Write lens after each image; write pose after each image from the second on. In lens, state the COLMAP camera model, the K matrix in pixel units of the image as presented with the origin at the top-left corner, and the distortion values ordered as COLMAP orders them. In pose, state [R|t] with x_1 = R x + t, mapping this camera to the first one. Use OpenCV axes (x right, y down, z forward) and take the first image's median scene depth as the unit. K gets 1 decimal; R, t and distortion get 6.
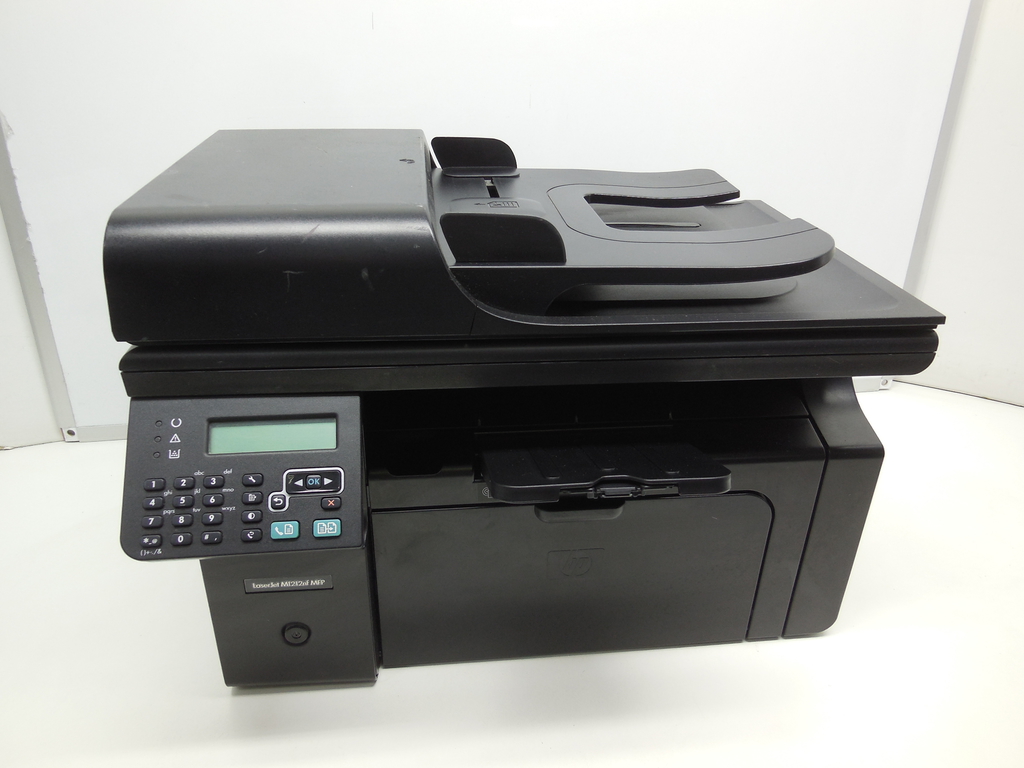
lens RADIAL K [[774.1, 0, 513.5], [0, 774.1, 386.8], [0, 0, 1]] dist [-0.011375, -0.009215]
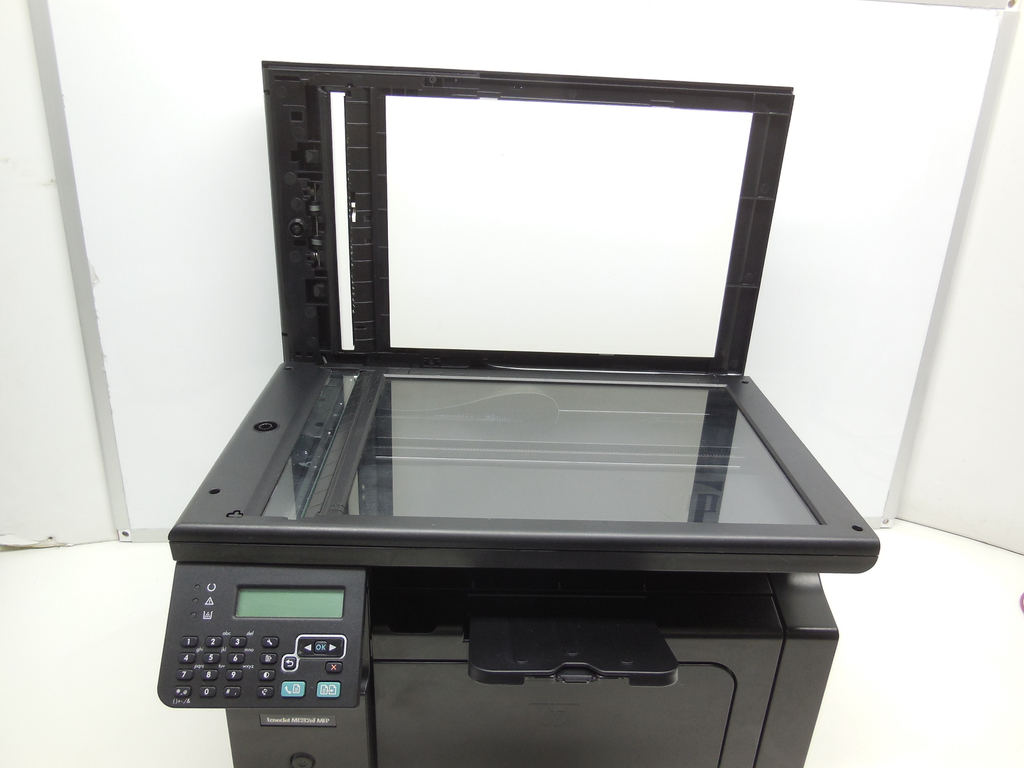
lens RADIAL K [[774.1, 0, 509.6], [0, 774.1, 382.1], [0, 0, 1]] dist [-0.011375, -0.009215]
pose [[0.996649, 0.046772, -0.067104, 0.081882], [-0.051808, 0.995808, -0.075384, -0.190654], [0.063297, 0.078607, 0.994894, -0.169955]]
